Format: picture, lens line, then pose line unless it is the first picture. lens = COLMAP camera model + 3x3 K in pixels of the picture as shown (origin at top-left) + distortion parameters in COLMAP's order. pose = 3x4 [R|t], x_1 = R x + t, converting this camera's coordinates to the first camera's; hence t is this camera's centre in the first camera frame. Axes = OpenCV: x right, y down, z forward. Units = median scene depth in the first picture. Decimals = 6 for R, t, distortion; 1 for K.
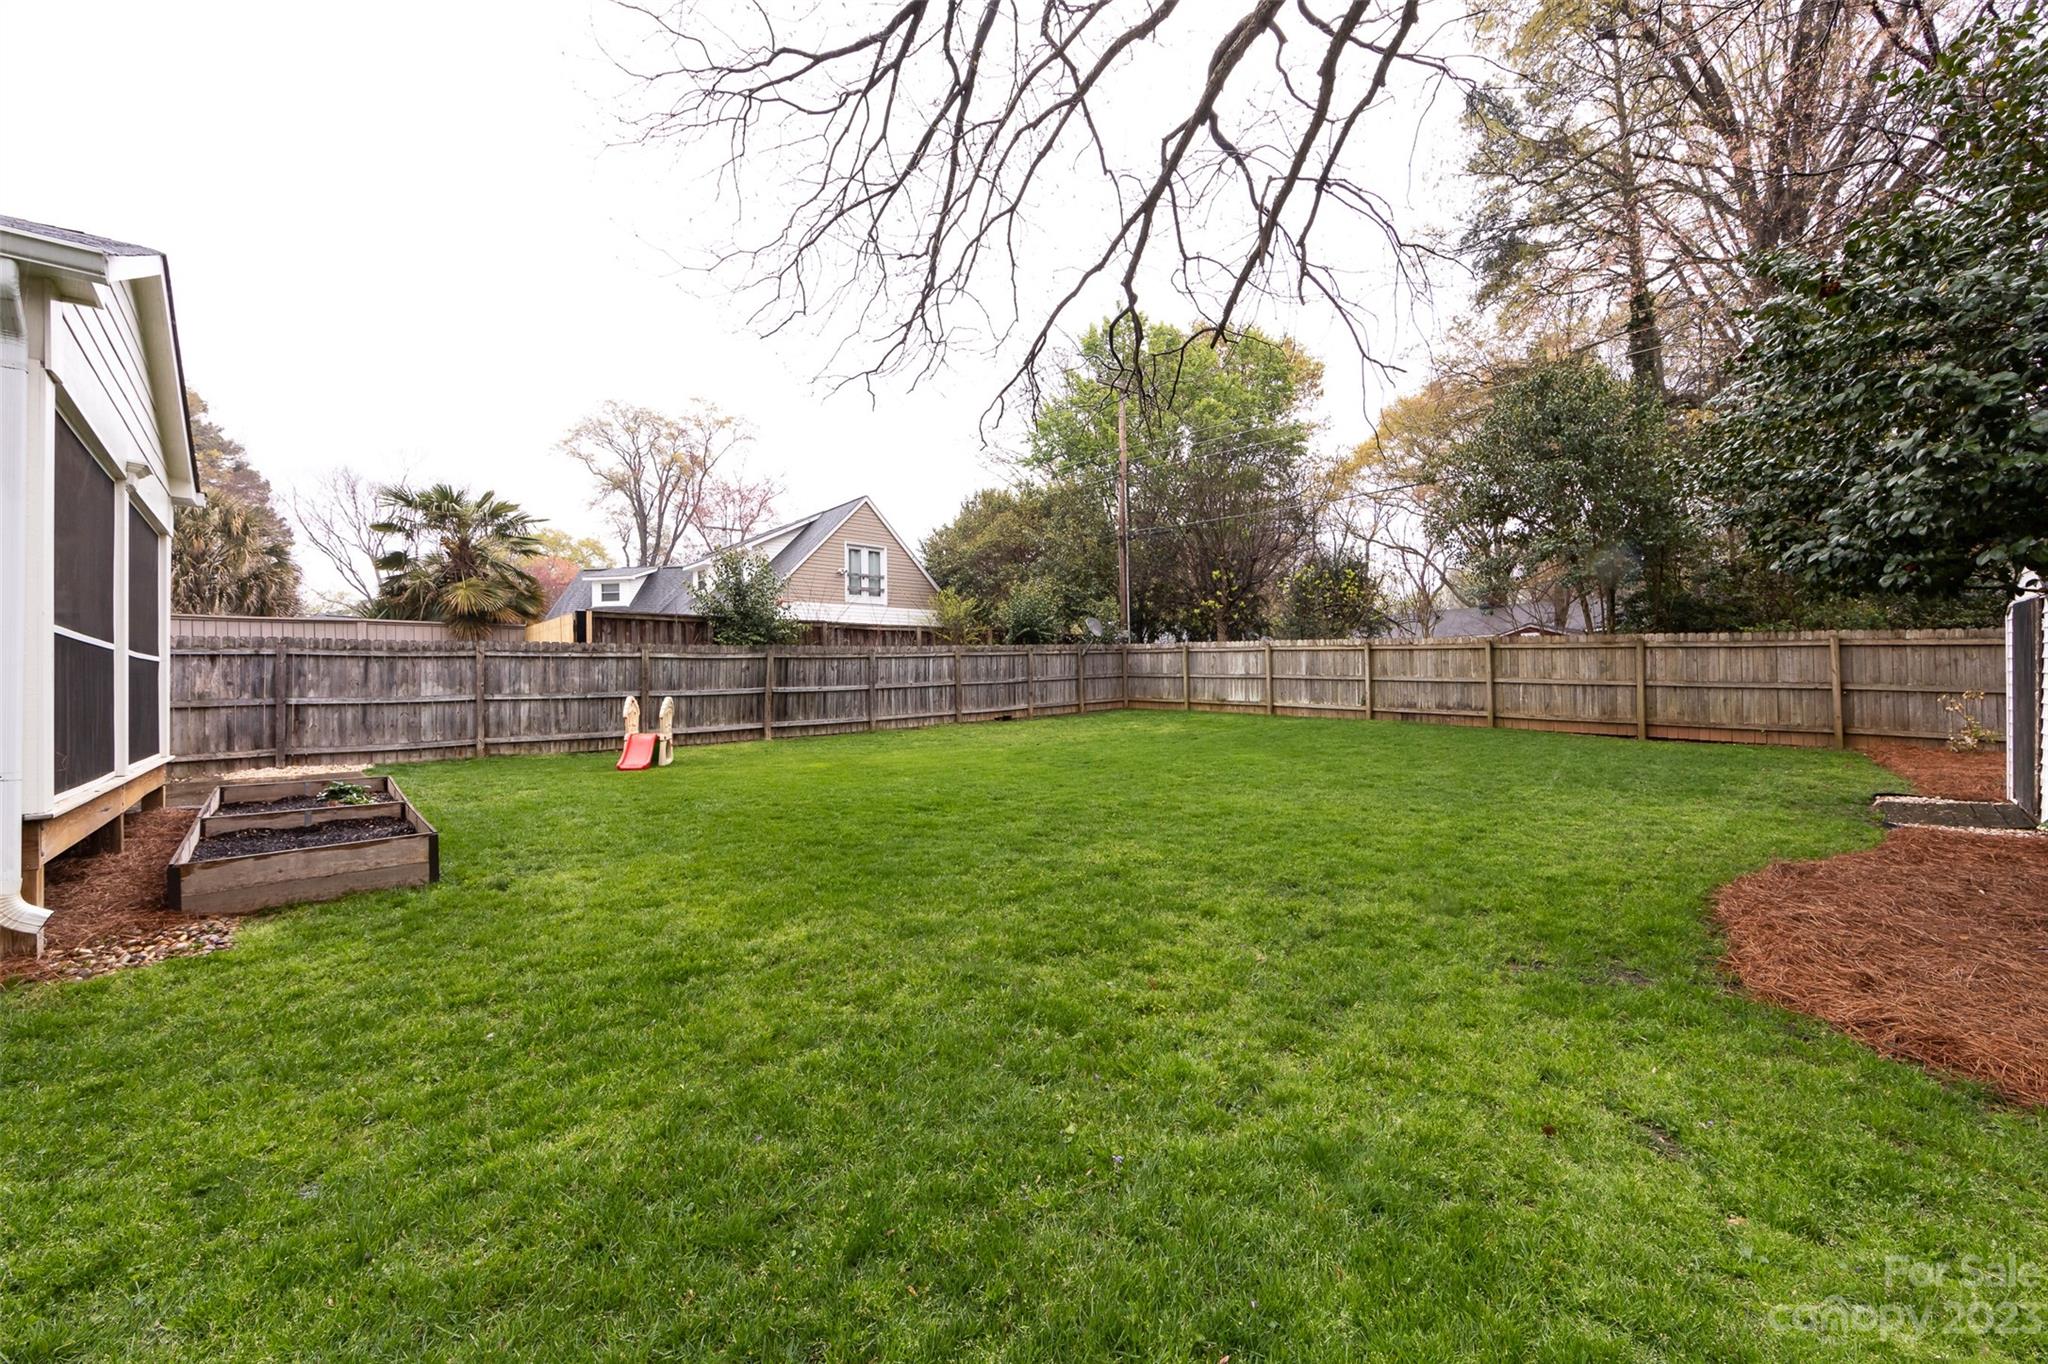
lens RADIAL K [[817.2, 0, 1044.5], [0, 817.2, 680.9], [0, 0, 1]] dist [-0.005343, -0.000910]
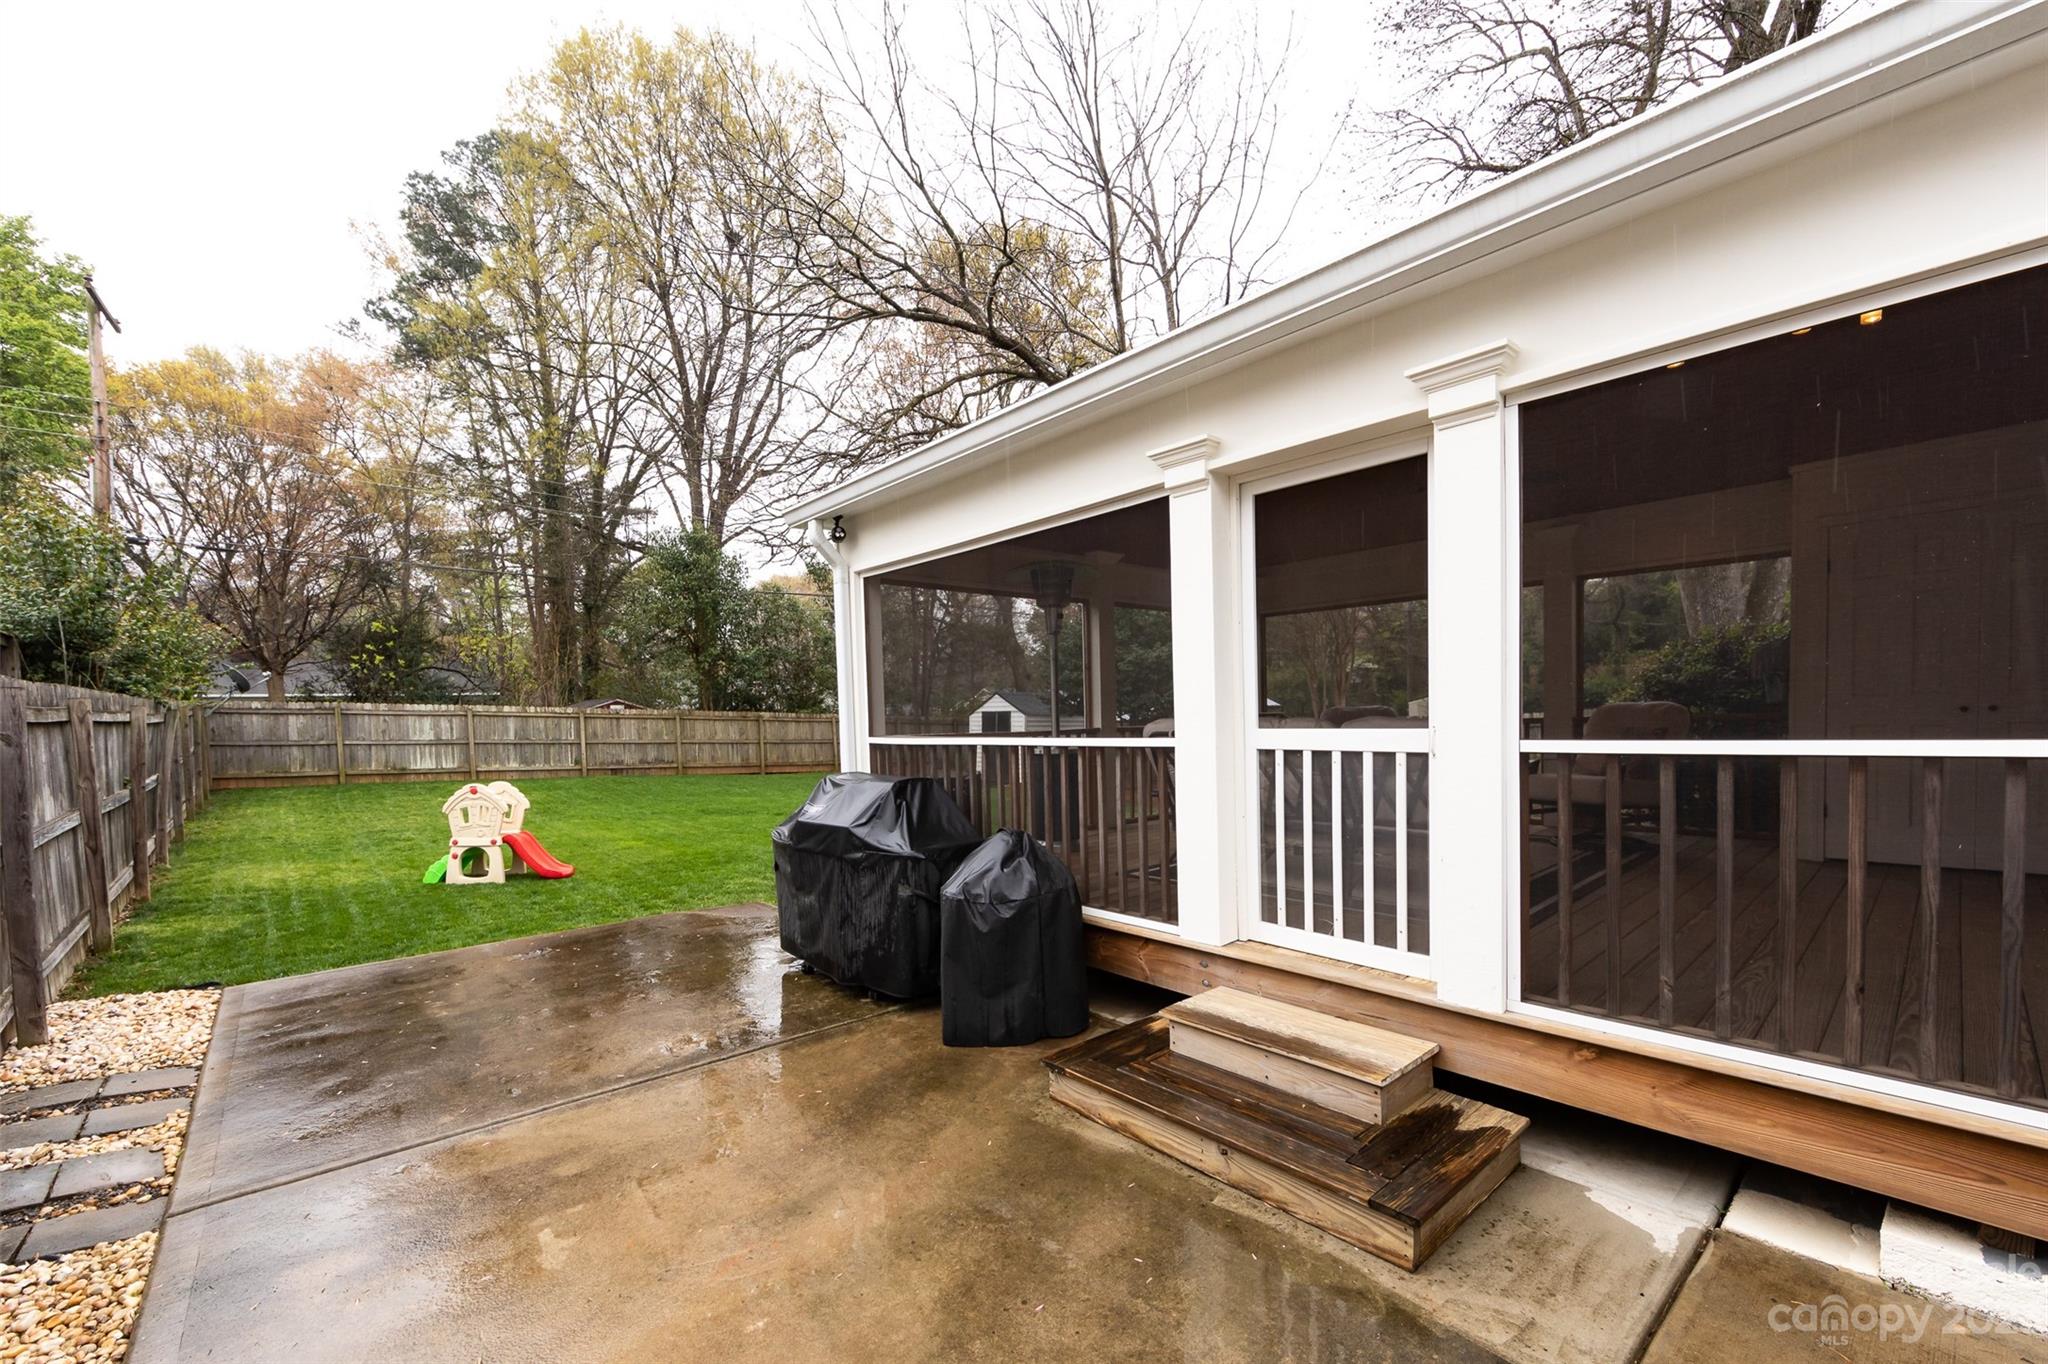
lens RADIAL K [[817.2, 0, 1050.8], [0, 817.2, 743.3], [0, 0, 1]] dist [-0.005343, -0.000910]
pose [[0.011859, -0.021267, 0.999703, -0.830401], [0.013065, 0.999692, 0.021112, -0.017735], [-0.999844, 0.012811, 0.012133, 0.336996]]
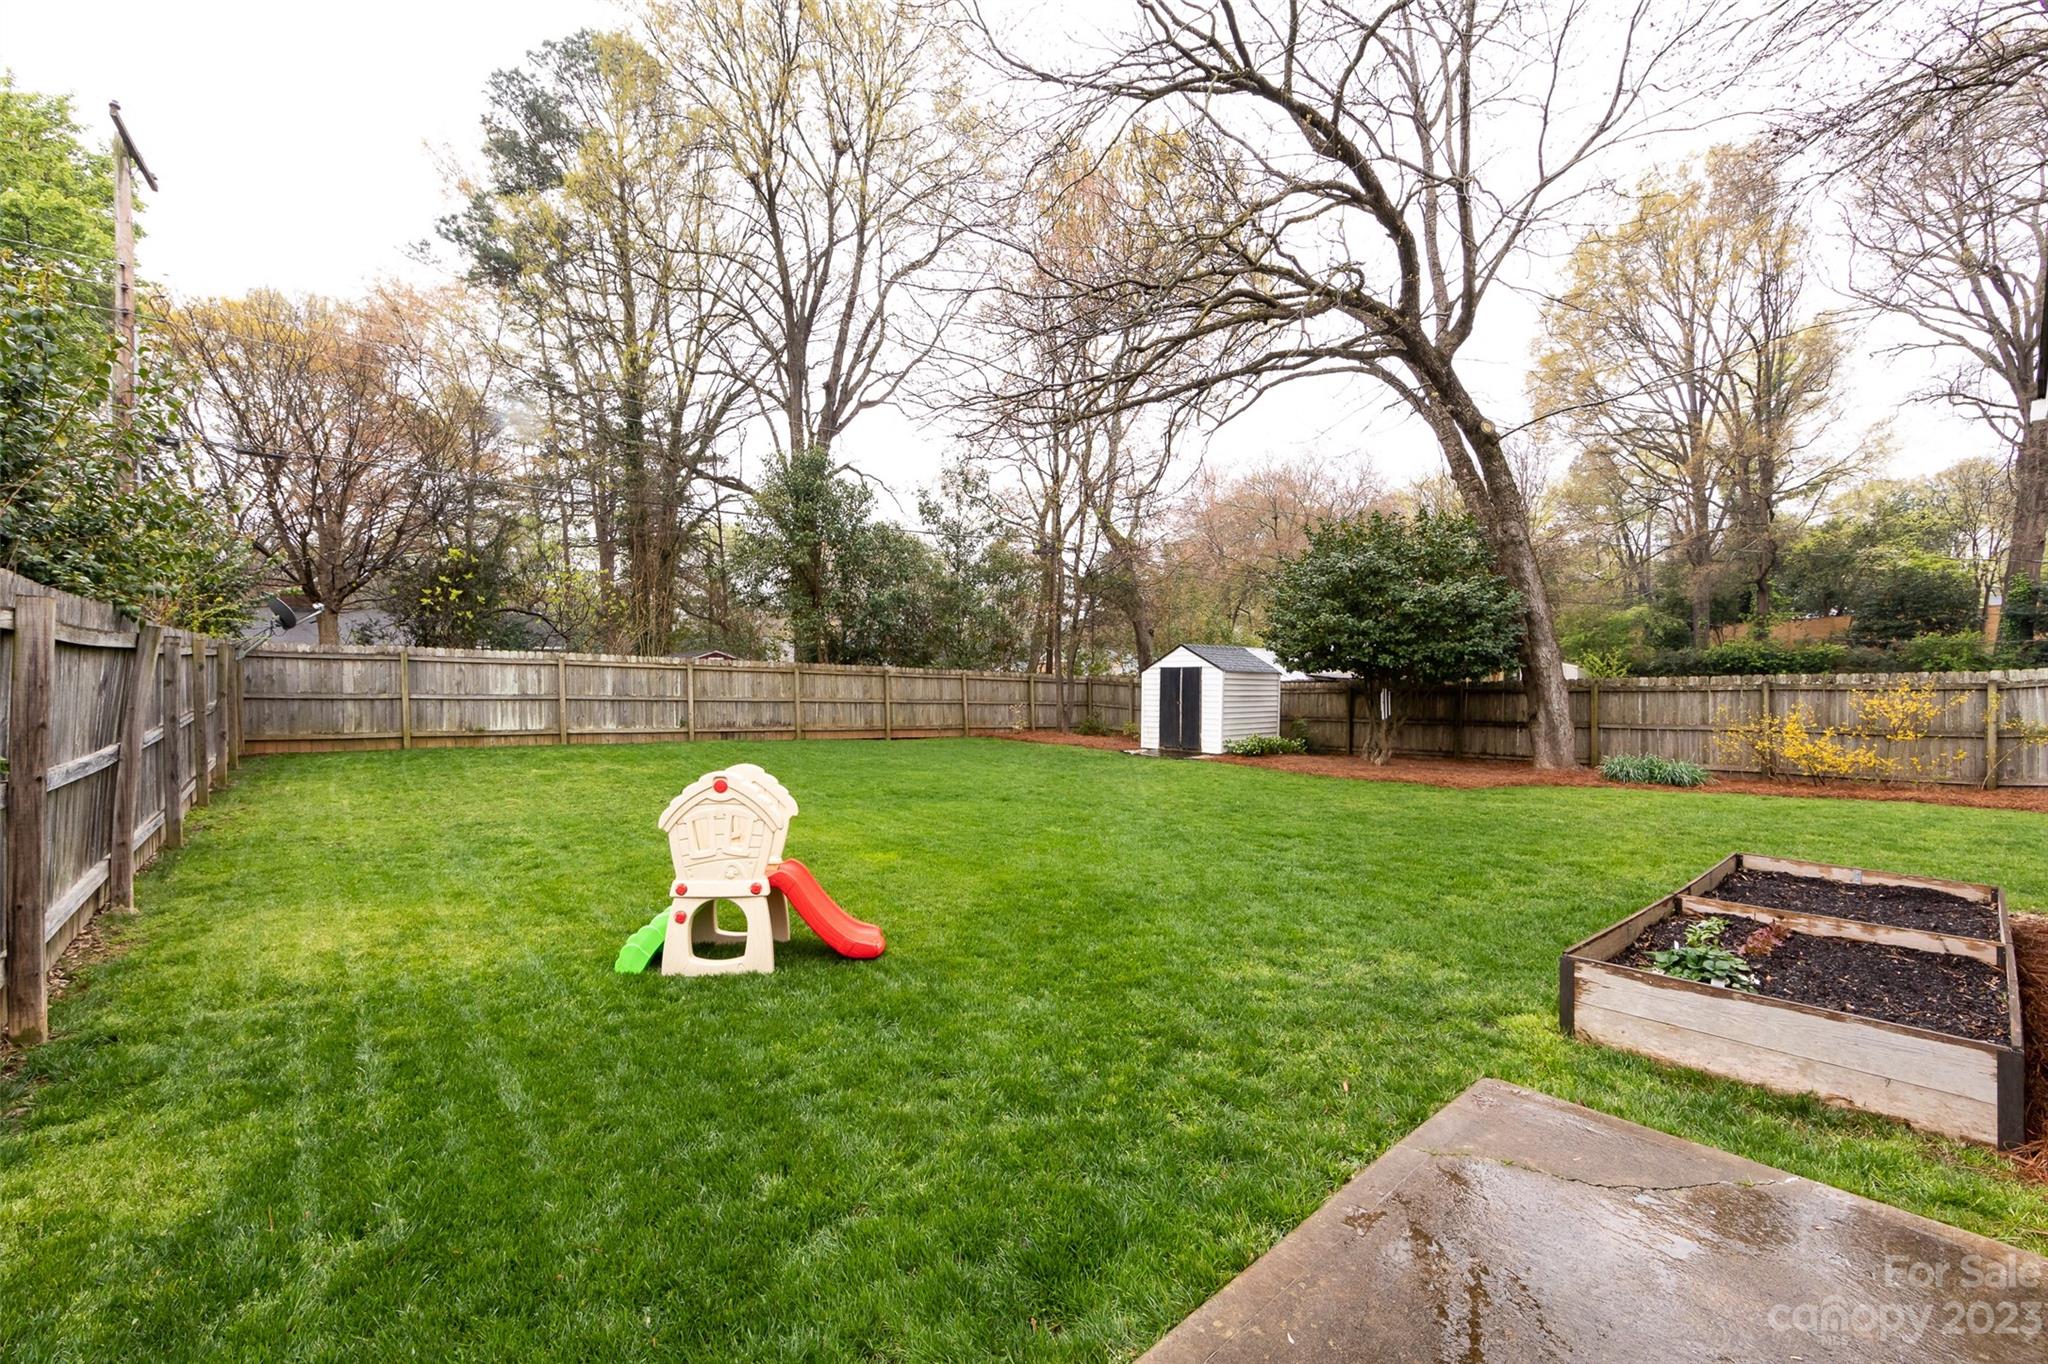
lens RADIAL K [[817.2, 0, 1069.7], [0, 817.2, 683.1], [0, 0, 1]] dist [-0.005343, -0.000910]
pose [[0.031613, 0.008574, 0.999463, -0.606153], [0.004439, 0.999952, -0.008718, -0.012031], [-0.999490, 0.004712, 0.031574, 0.558468]]
